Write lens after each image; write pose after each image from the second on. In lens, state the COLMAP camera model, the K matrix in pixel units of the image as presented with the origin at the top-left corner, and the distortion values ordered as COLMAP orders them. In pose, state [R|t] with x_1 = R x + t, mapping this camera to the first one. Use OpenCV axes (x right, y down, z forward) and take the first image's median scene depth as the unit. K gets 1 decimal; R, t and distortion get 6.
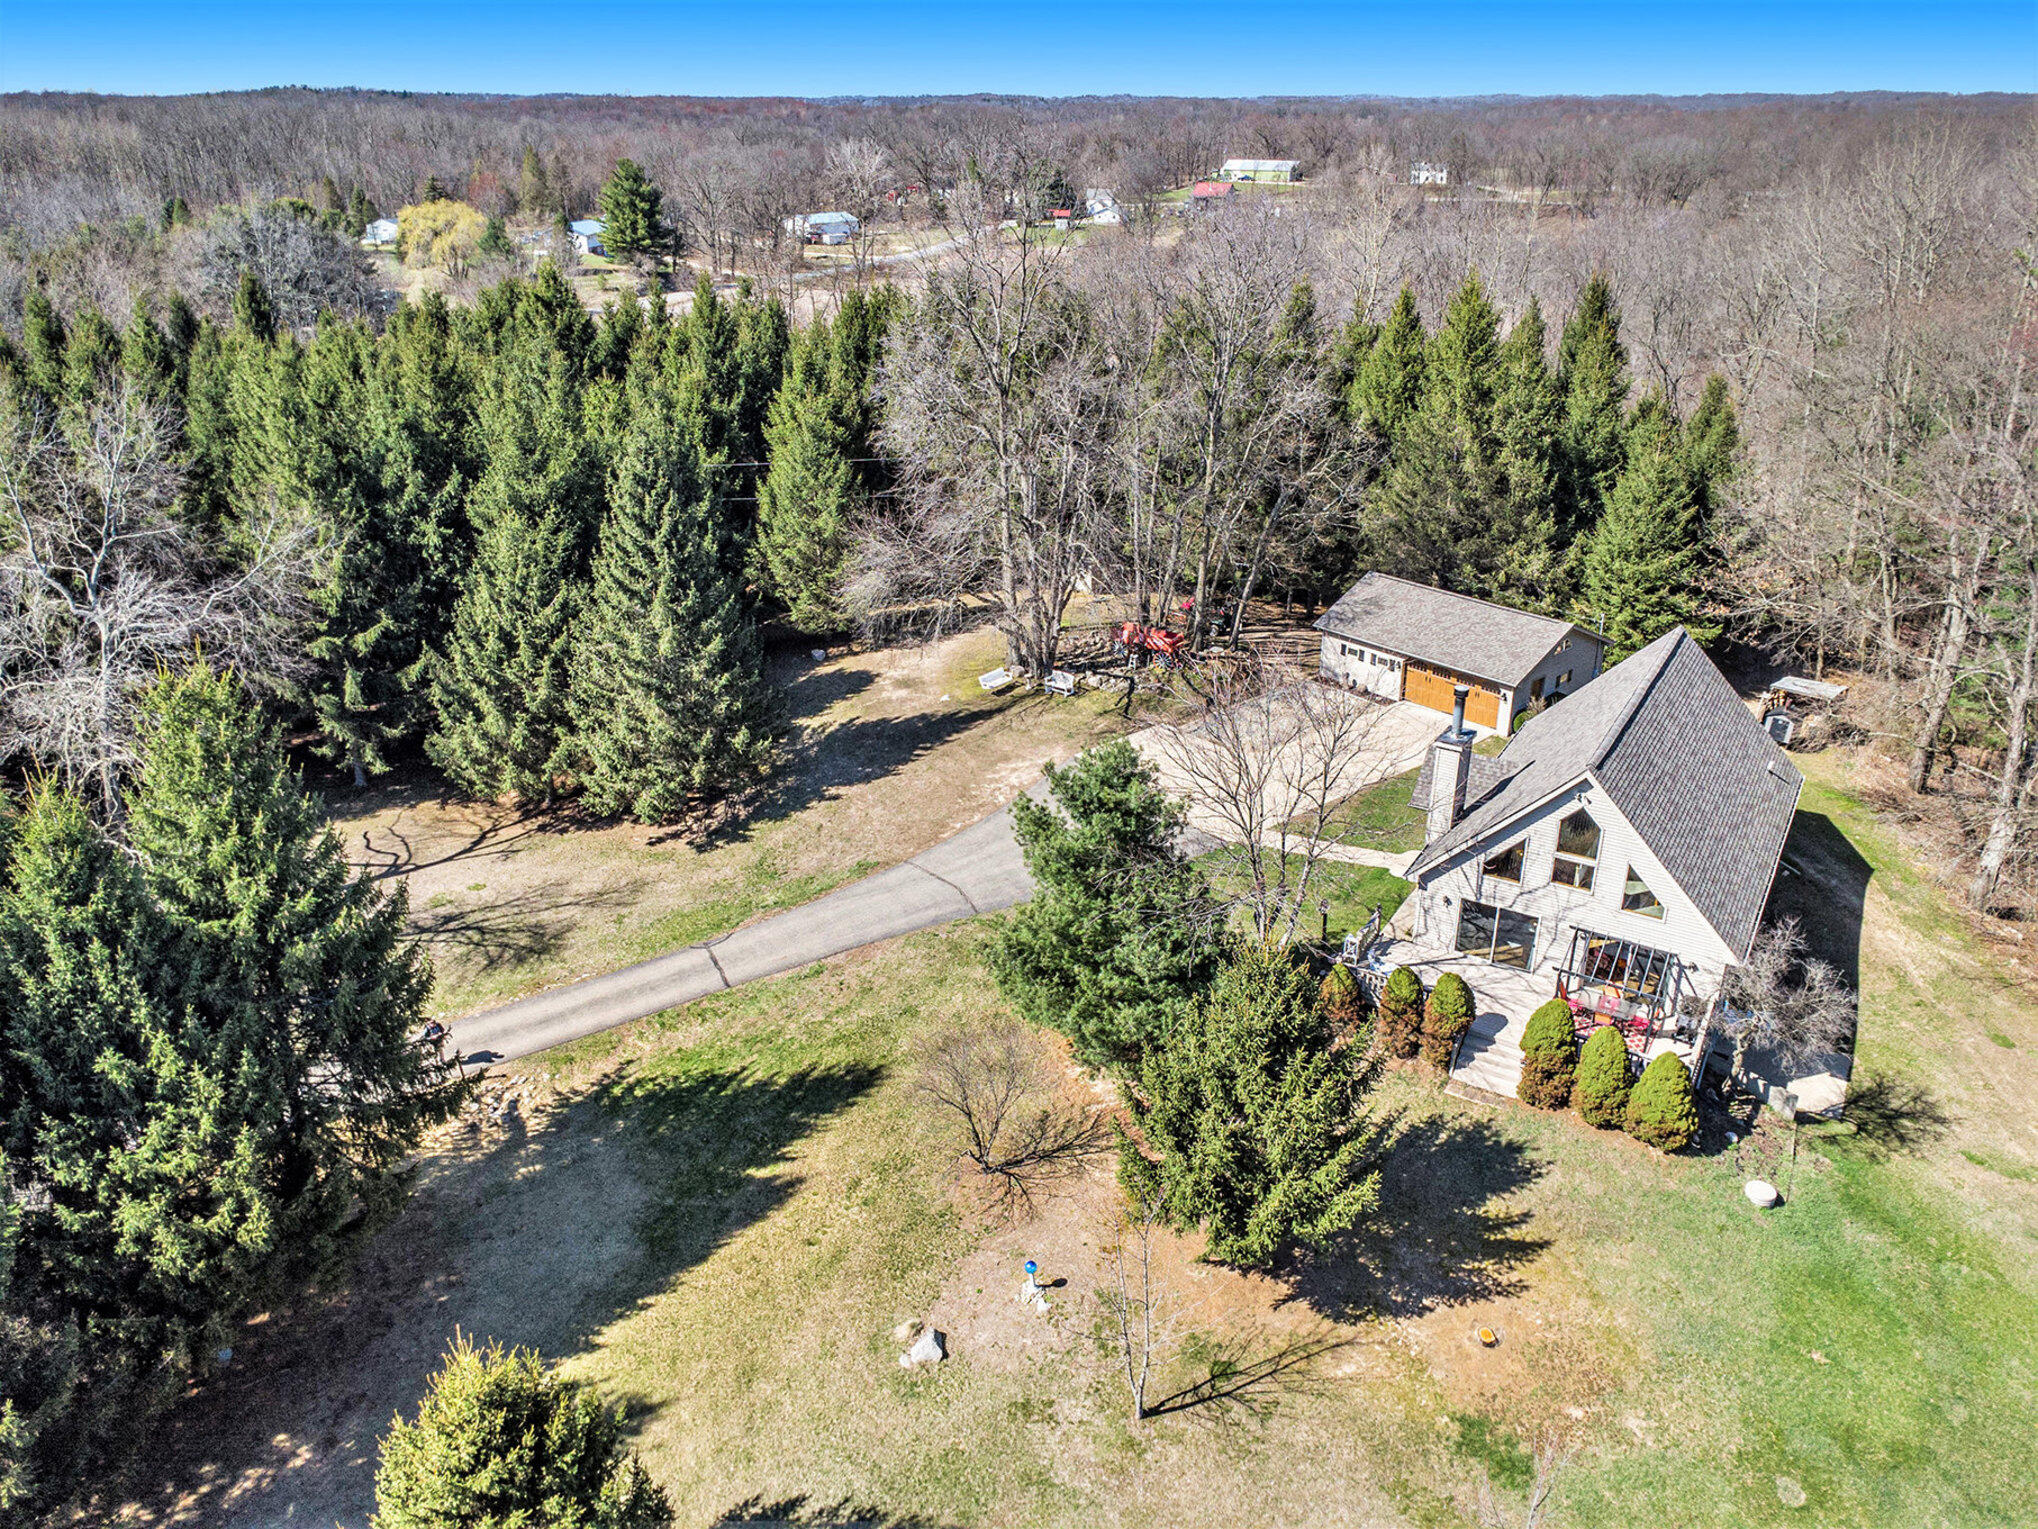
lens RADIAL K [[1487.7, 0, 1027.8], [0, 1487.7, 773.1], [0, 0, 1]] dist [0.014264, -0.011455]
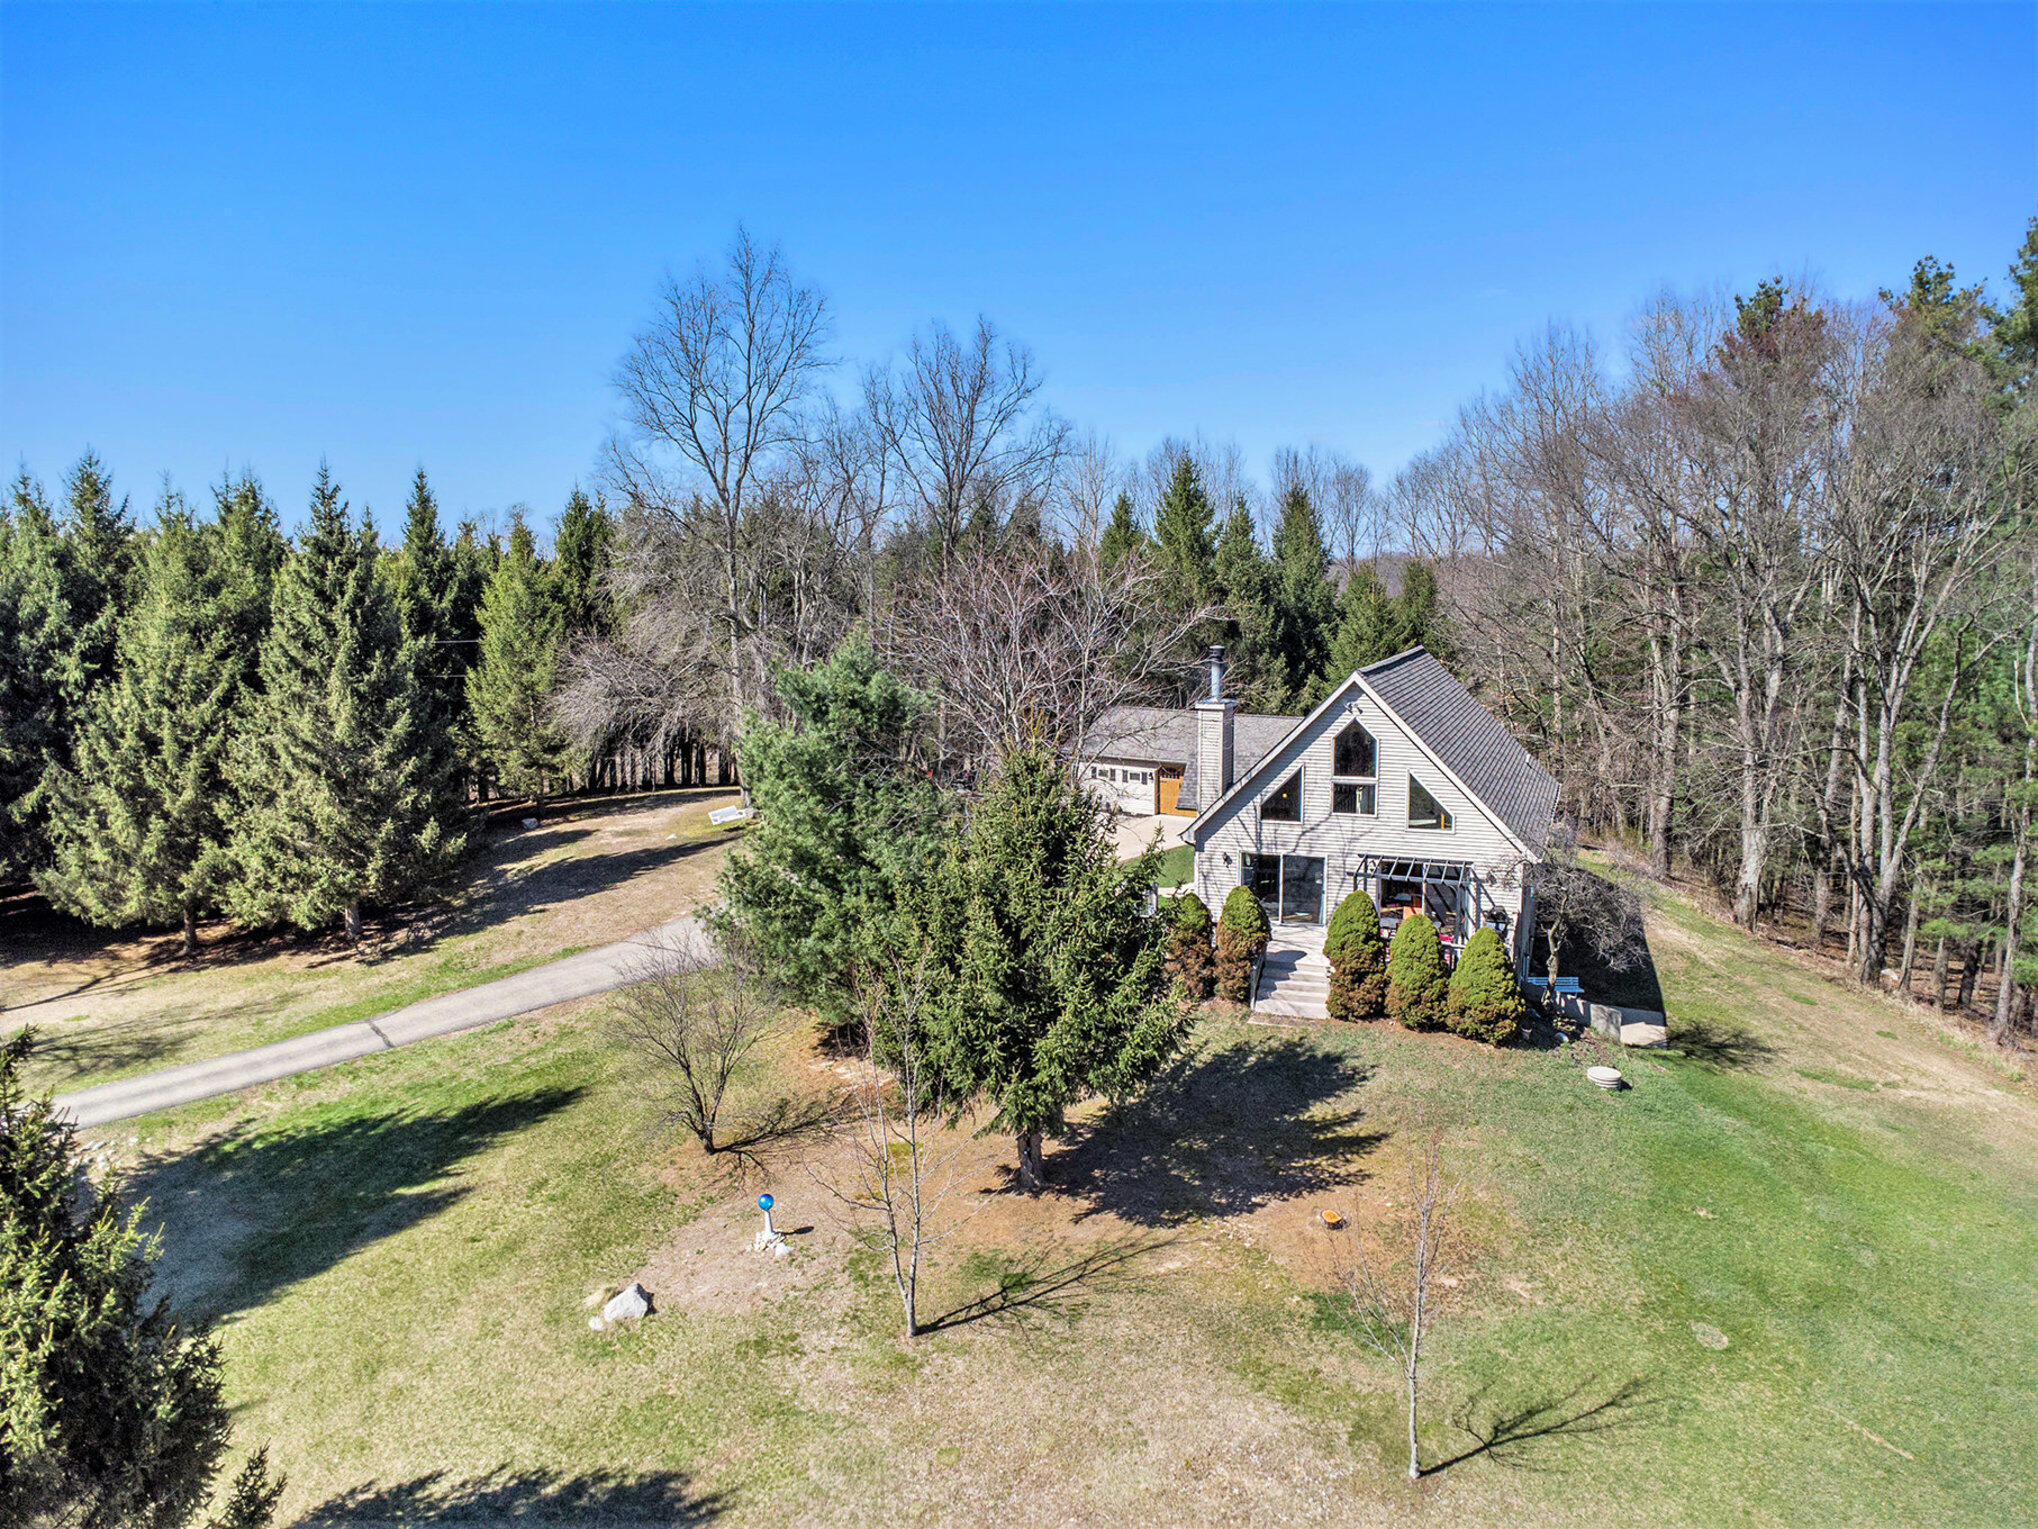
lens RADIAL K [[1487.7, 0, 1027.8], [0, 1487.7, 773.1], [0, 0, 1]] dist [0.014264, -0.011455]
pose [[0.985132, -0.021749, 0.170415, 0.007935], [0.070587, 0.955600, -0.286089, 0.303819], [-0.156626, 0.293864, 0.942927, 0.152273]]
